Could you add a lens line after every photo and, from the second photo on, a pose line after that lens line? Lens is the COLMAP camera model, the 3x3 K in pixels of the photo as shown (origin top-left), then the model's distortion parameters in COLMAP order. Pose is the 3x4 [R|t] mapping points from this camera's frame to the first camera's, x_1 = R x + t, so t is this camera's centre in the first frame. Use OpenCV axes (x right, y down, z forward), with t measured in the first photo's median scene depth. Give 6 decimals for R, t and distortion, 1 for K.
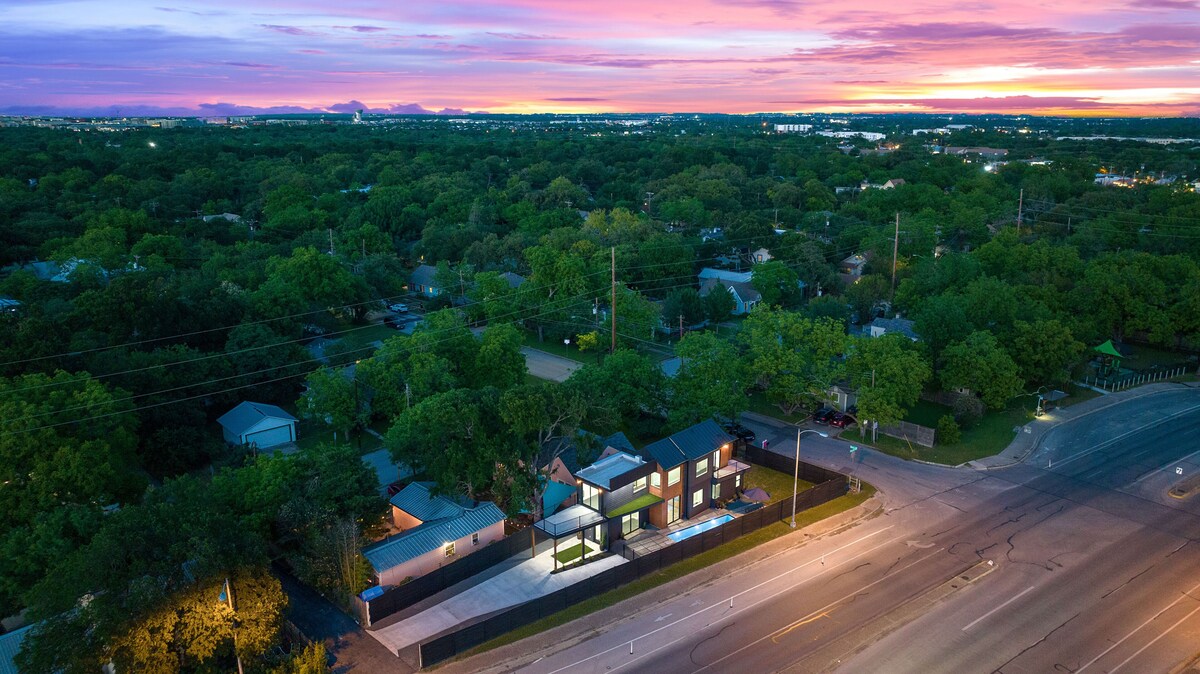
lens RADIAL K [[848.4, 0, 600.0], [0, 848.4, 337.0], [0, 0, 1]] dist [-0.001646, -0.004957]
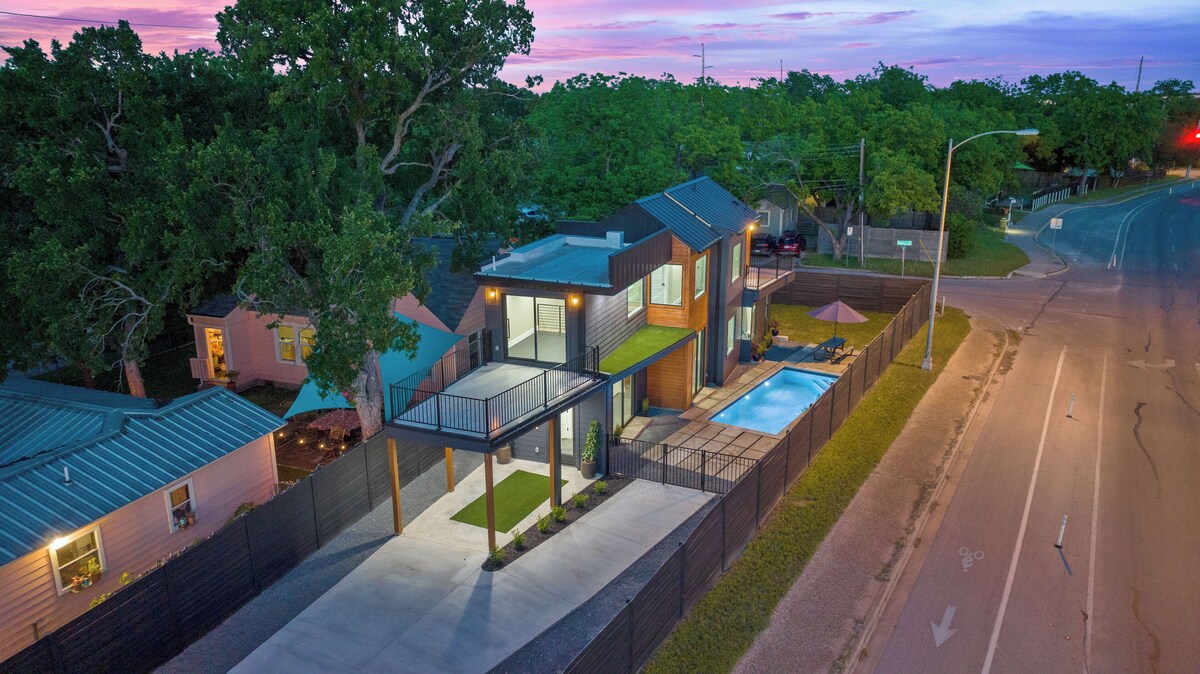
lens RADIAL K [[848.4, 0, 600.0], [0, 848.4, 337.0], [0, 0, 1]] dist [-0.001646, -0.004957]
pose [[0.914805, -0.104188, 0.390227, -0.121040], [0.100843, 0.994476, 0.029114, 0.183895], [-0.391105, 0.012718, 0.920258, 0.676762]]
